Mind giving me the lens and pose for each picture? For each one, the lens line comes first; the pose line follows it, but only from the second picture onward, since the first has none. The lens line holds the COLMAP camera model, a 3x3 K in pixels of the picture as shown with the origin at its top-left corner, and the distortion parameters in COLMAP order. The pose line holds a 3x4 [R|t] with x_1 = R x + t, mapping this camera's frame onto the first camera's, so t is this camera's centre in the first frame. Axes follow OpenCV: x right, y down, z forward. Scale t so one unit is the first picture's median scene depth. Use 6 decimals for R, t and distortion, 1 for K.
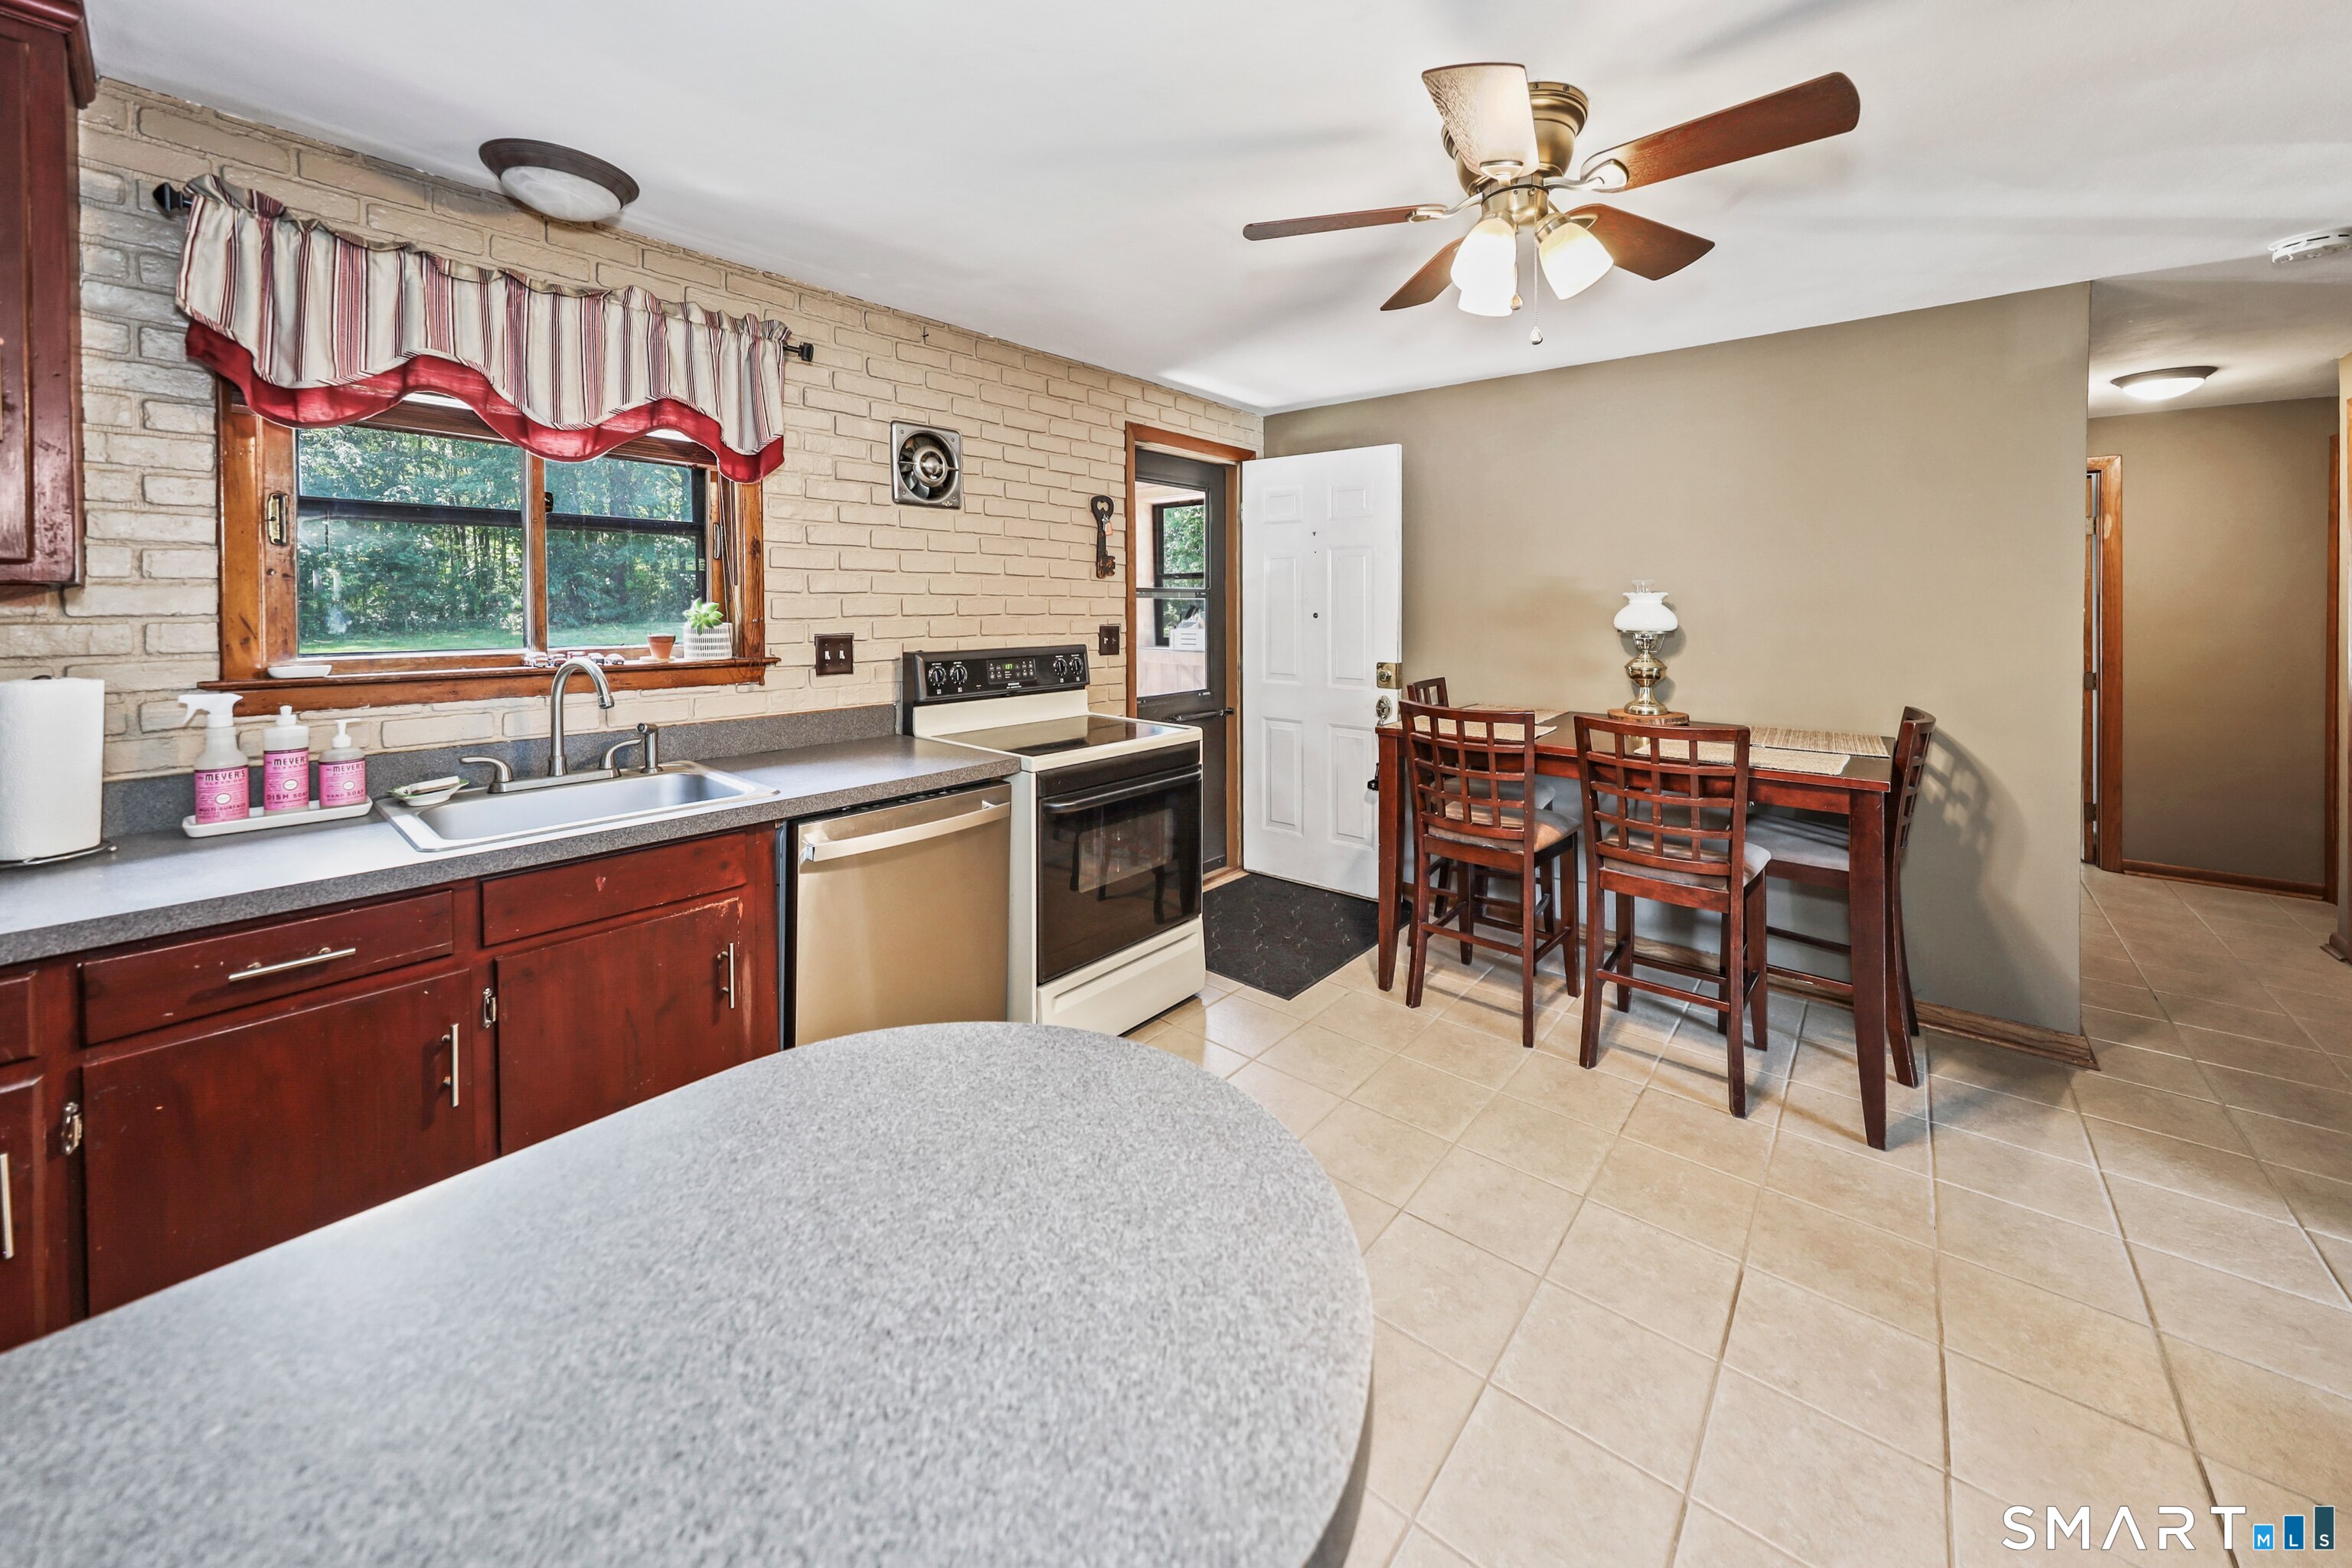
lens RADIAL K [[857.1, 0, 1168.2], [0, 857.1, 609.5], [0, 0, 1]] dist [-0.003636, -0.000376]
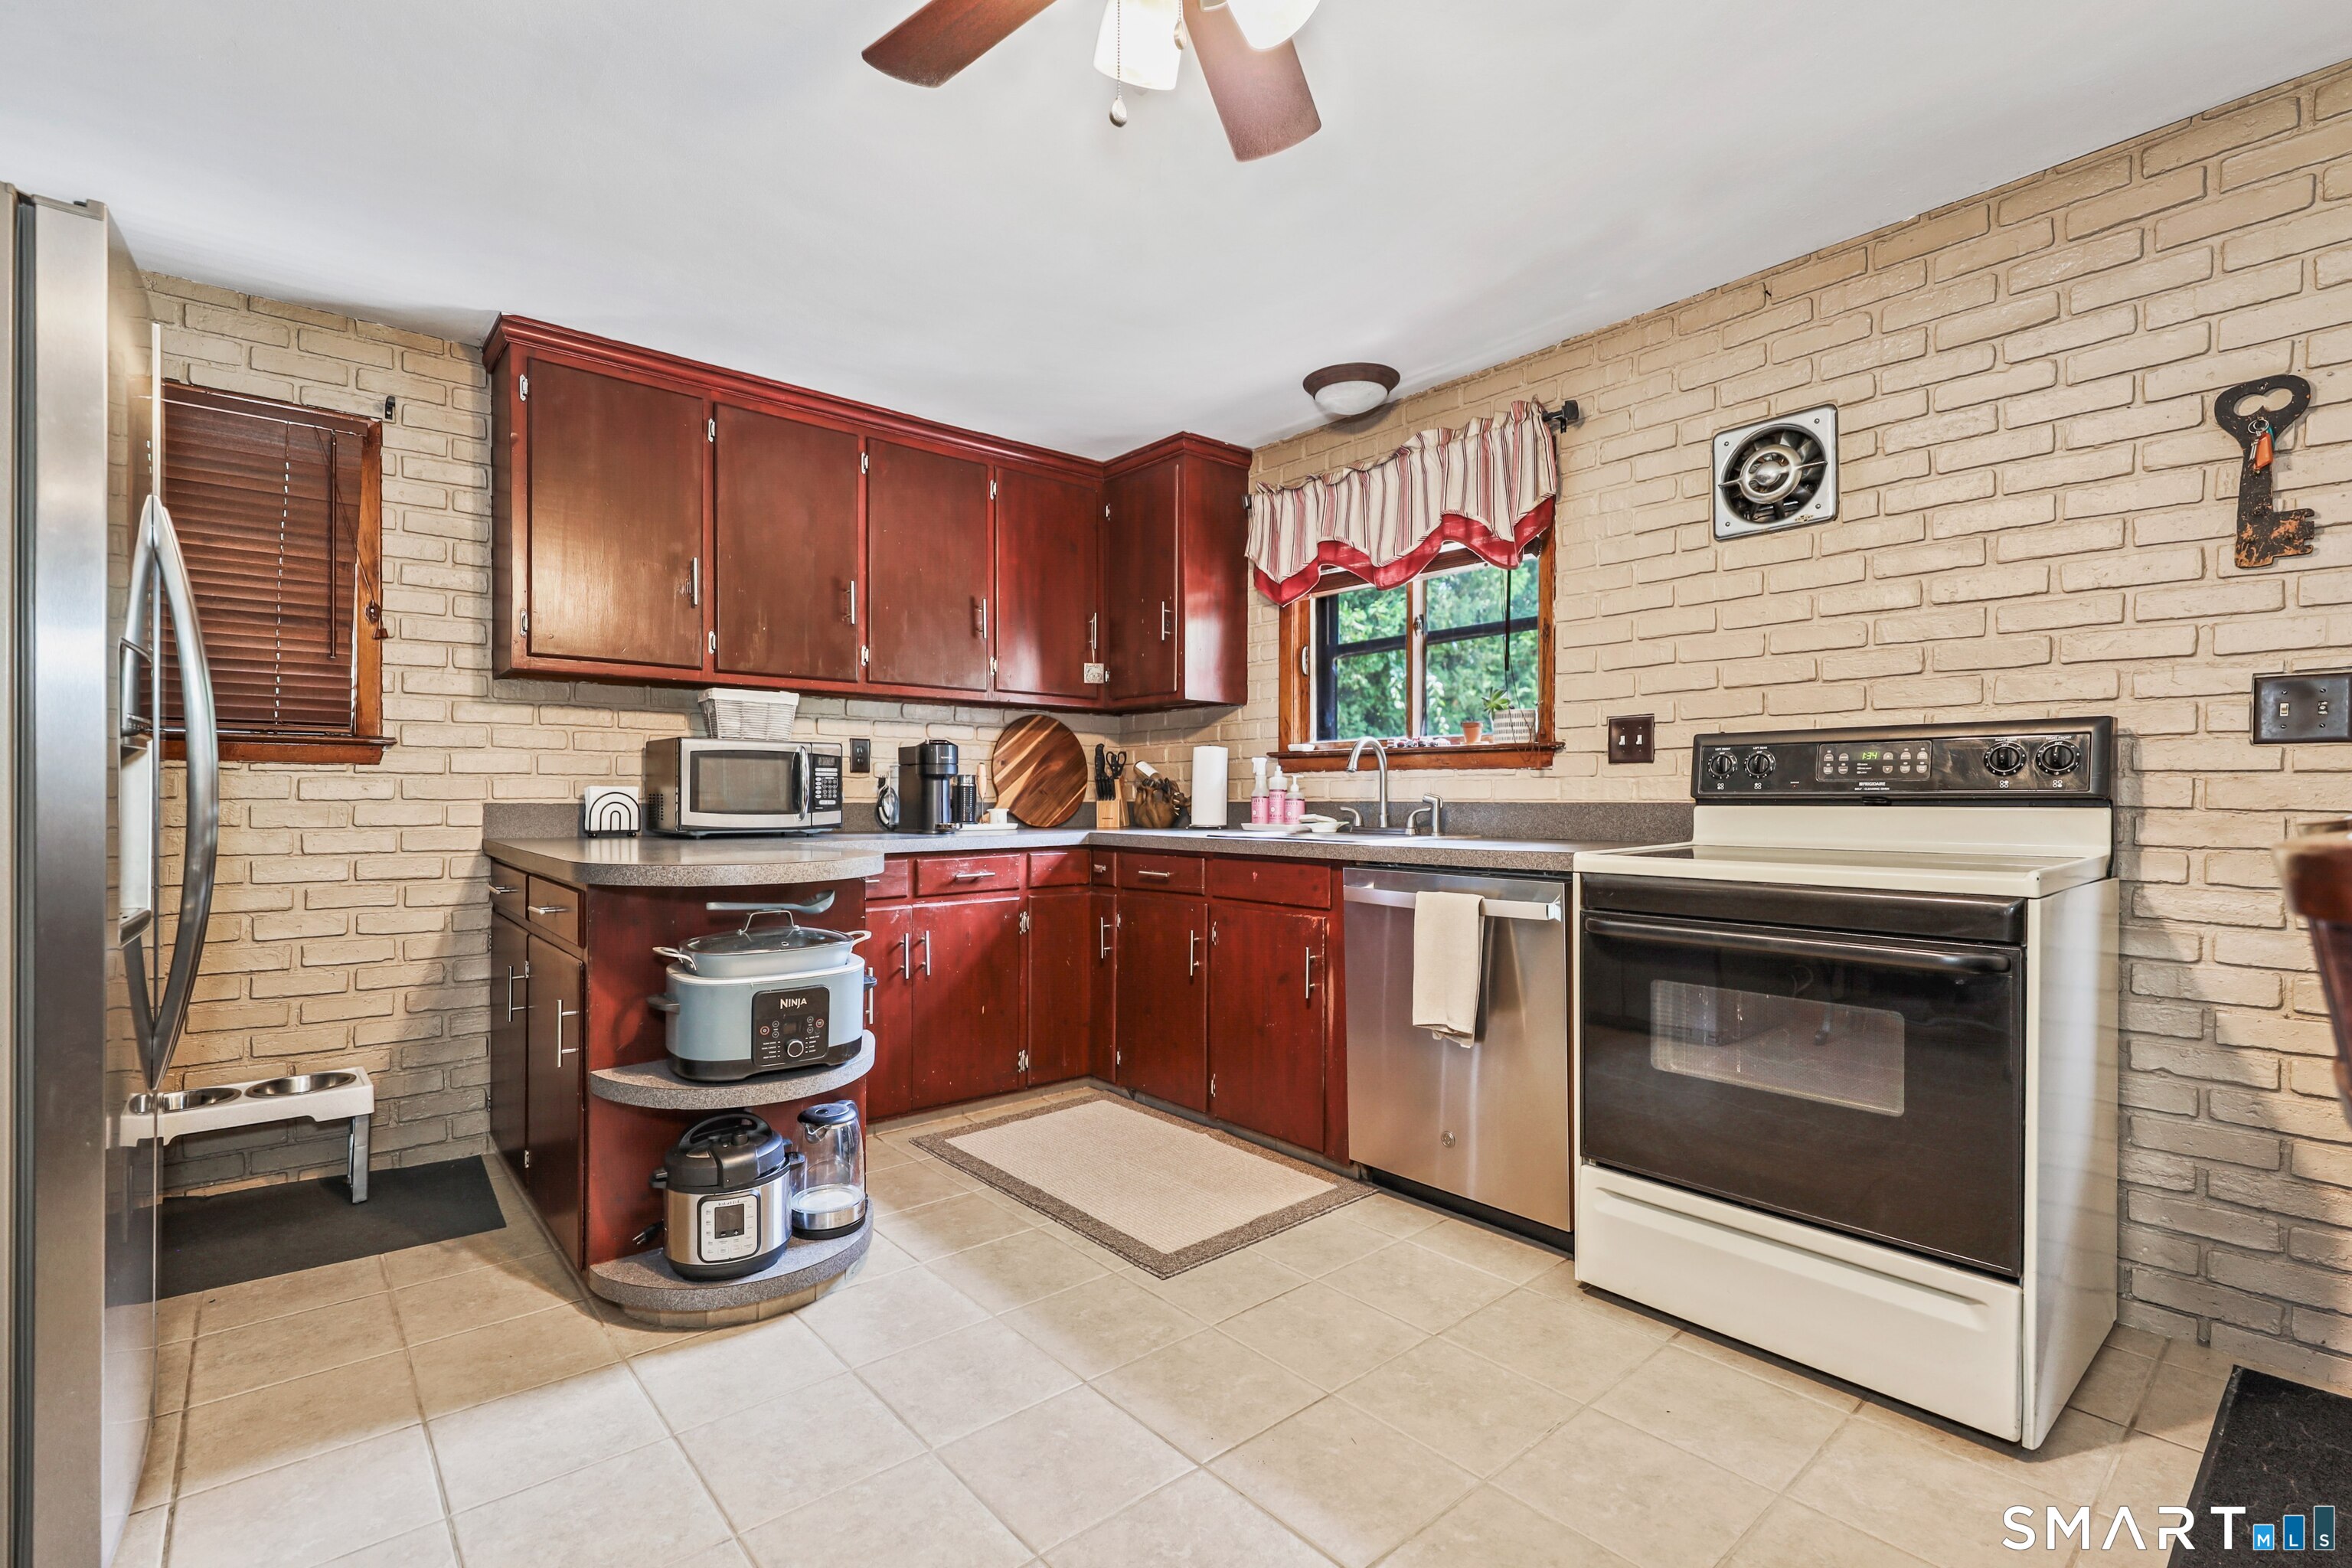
lens RADIAL K [[1072.3, 0, 1162.2], [0, 1072.3, 797.7], [0, 0, 1]] dist [-0.000243, 0.000231]
pose [[-0.167906, -0.000657, -0.985803, 0.804139], [-0.006122, 0.999981, 0.000376, 0.122033], [0.985784, 0.006098, -0.167907, 0.769931]]
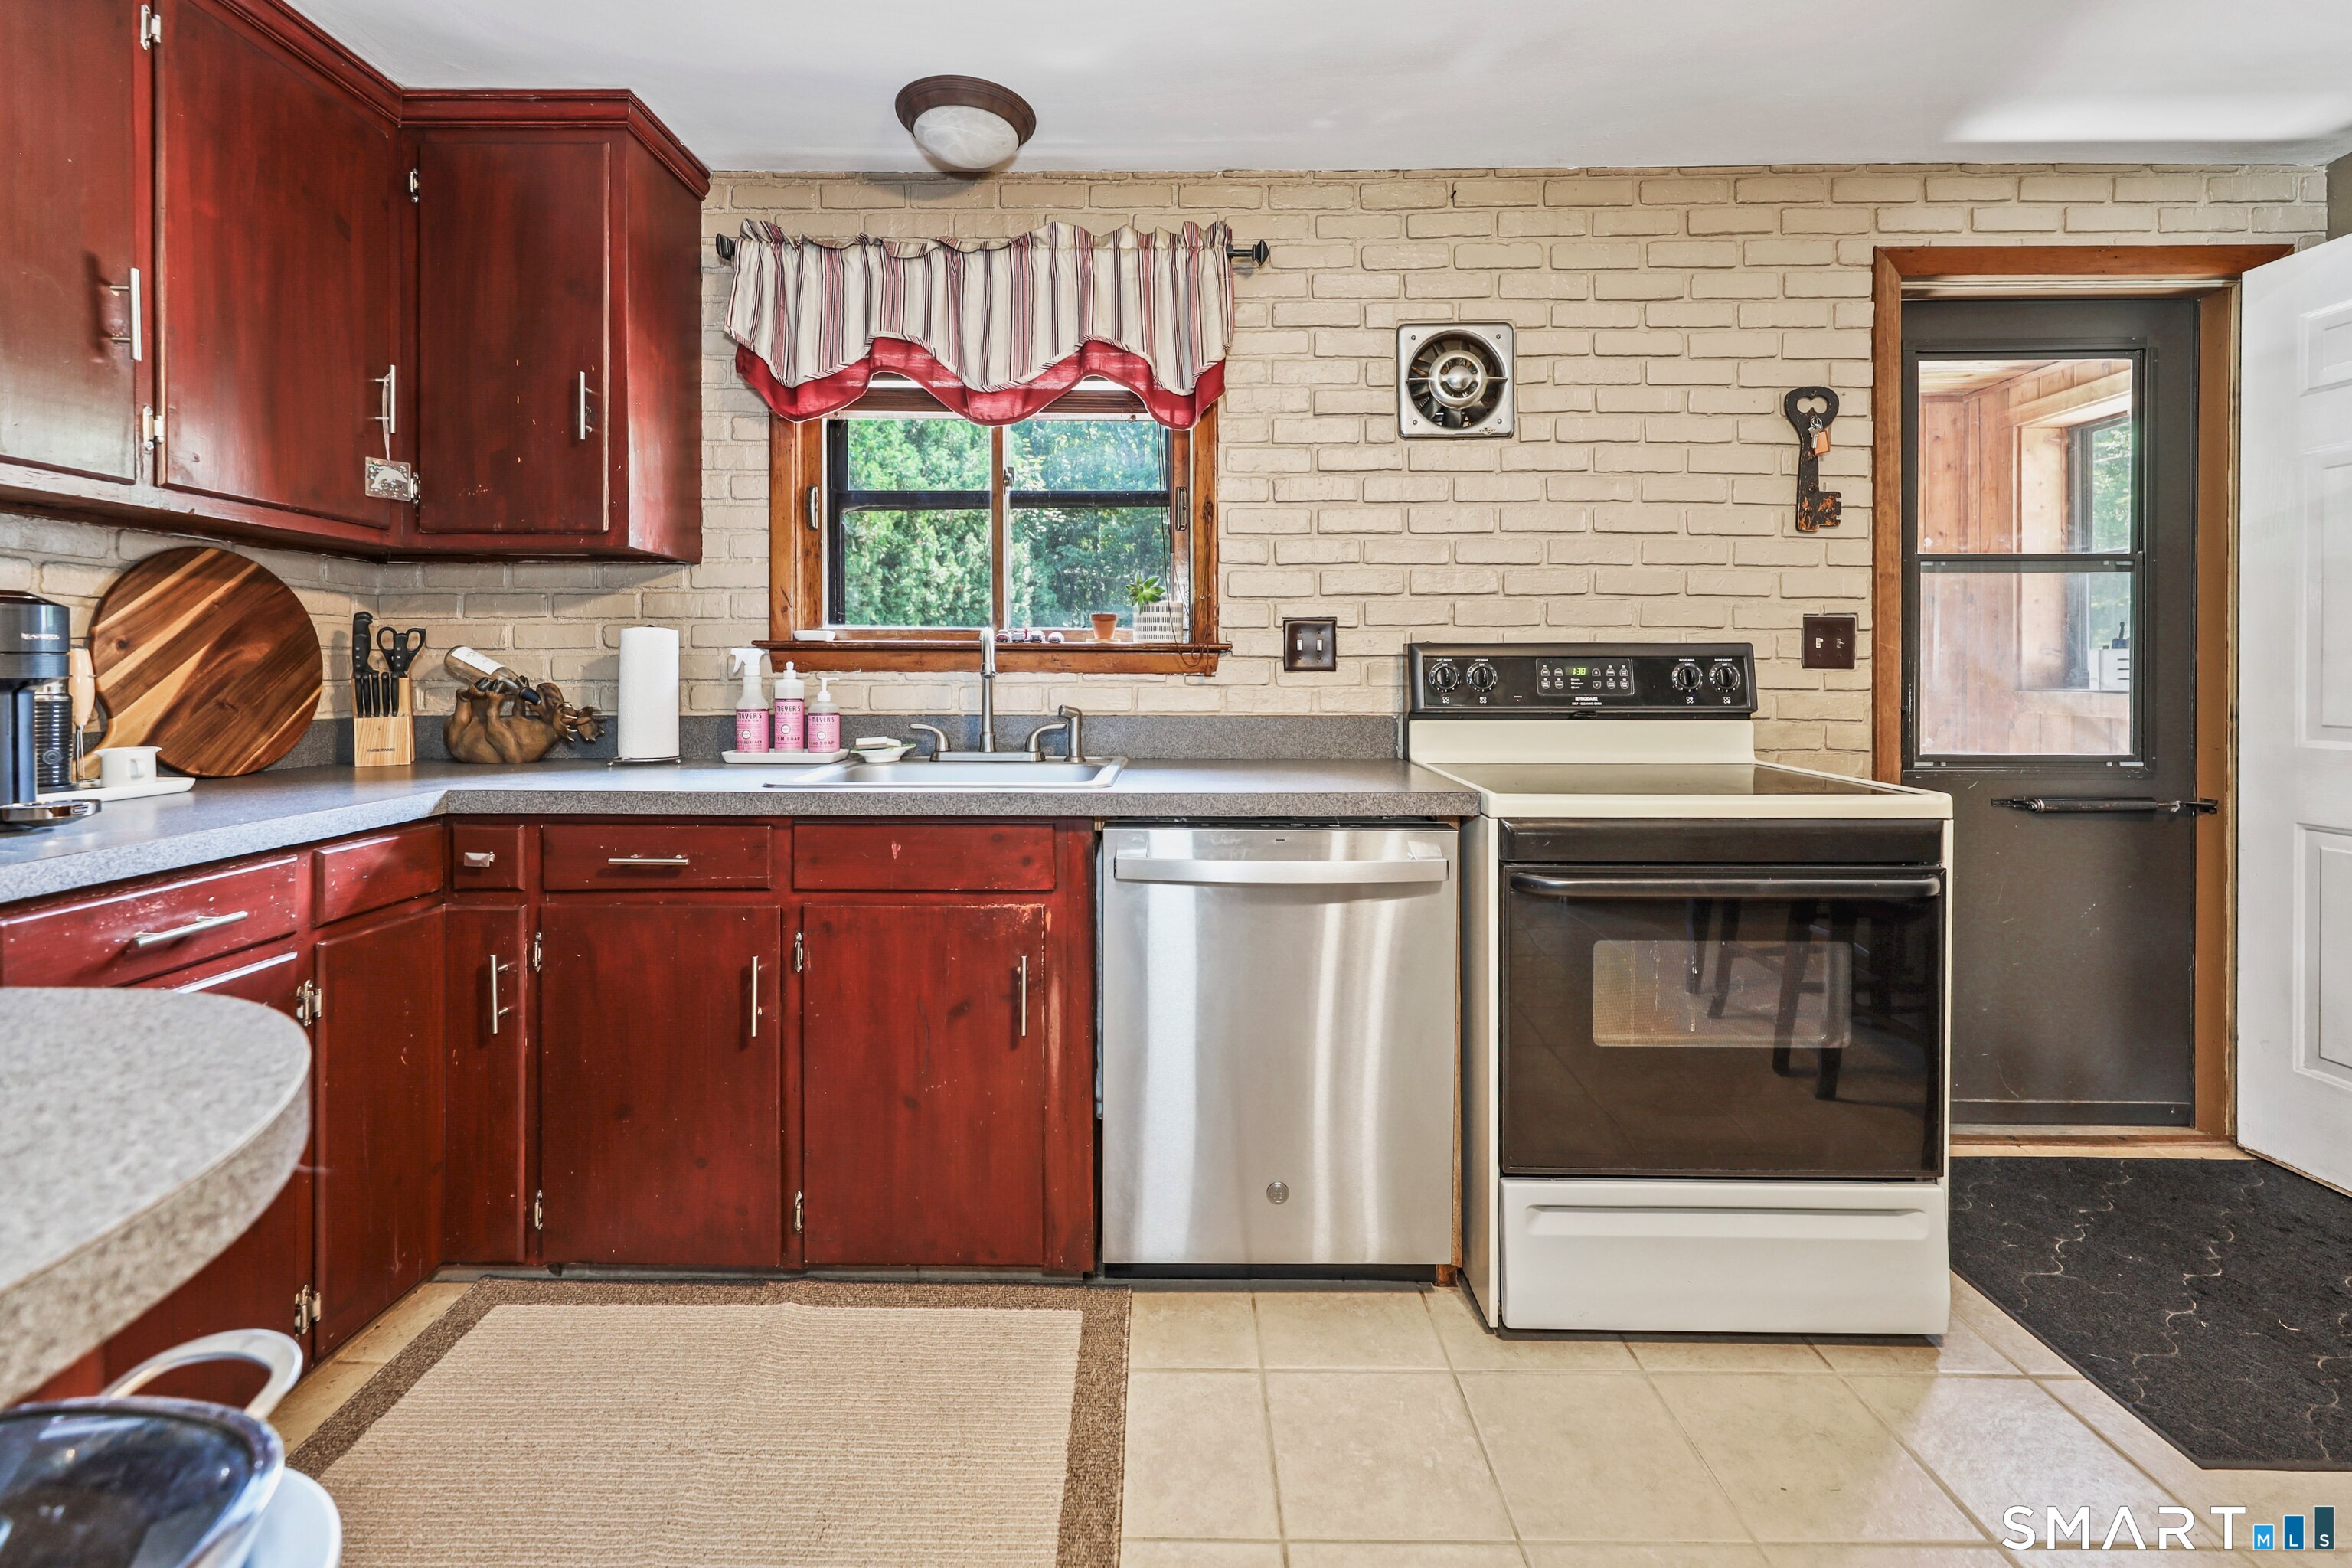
lens RADIAL K [[983.7, 0, 1182.3], [0, 983.7, 678.4], [0, 0, 1]] dist [0.001255, -0.000546]
pose [[0.641146, 0.002424, -0.767415, 0.225929], [-0.004745, 0.999988, -0.000806, 0.090594], [0.767404, 0.004158, 0.641150, 0.374318]]
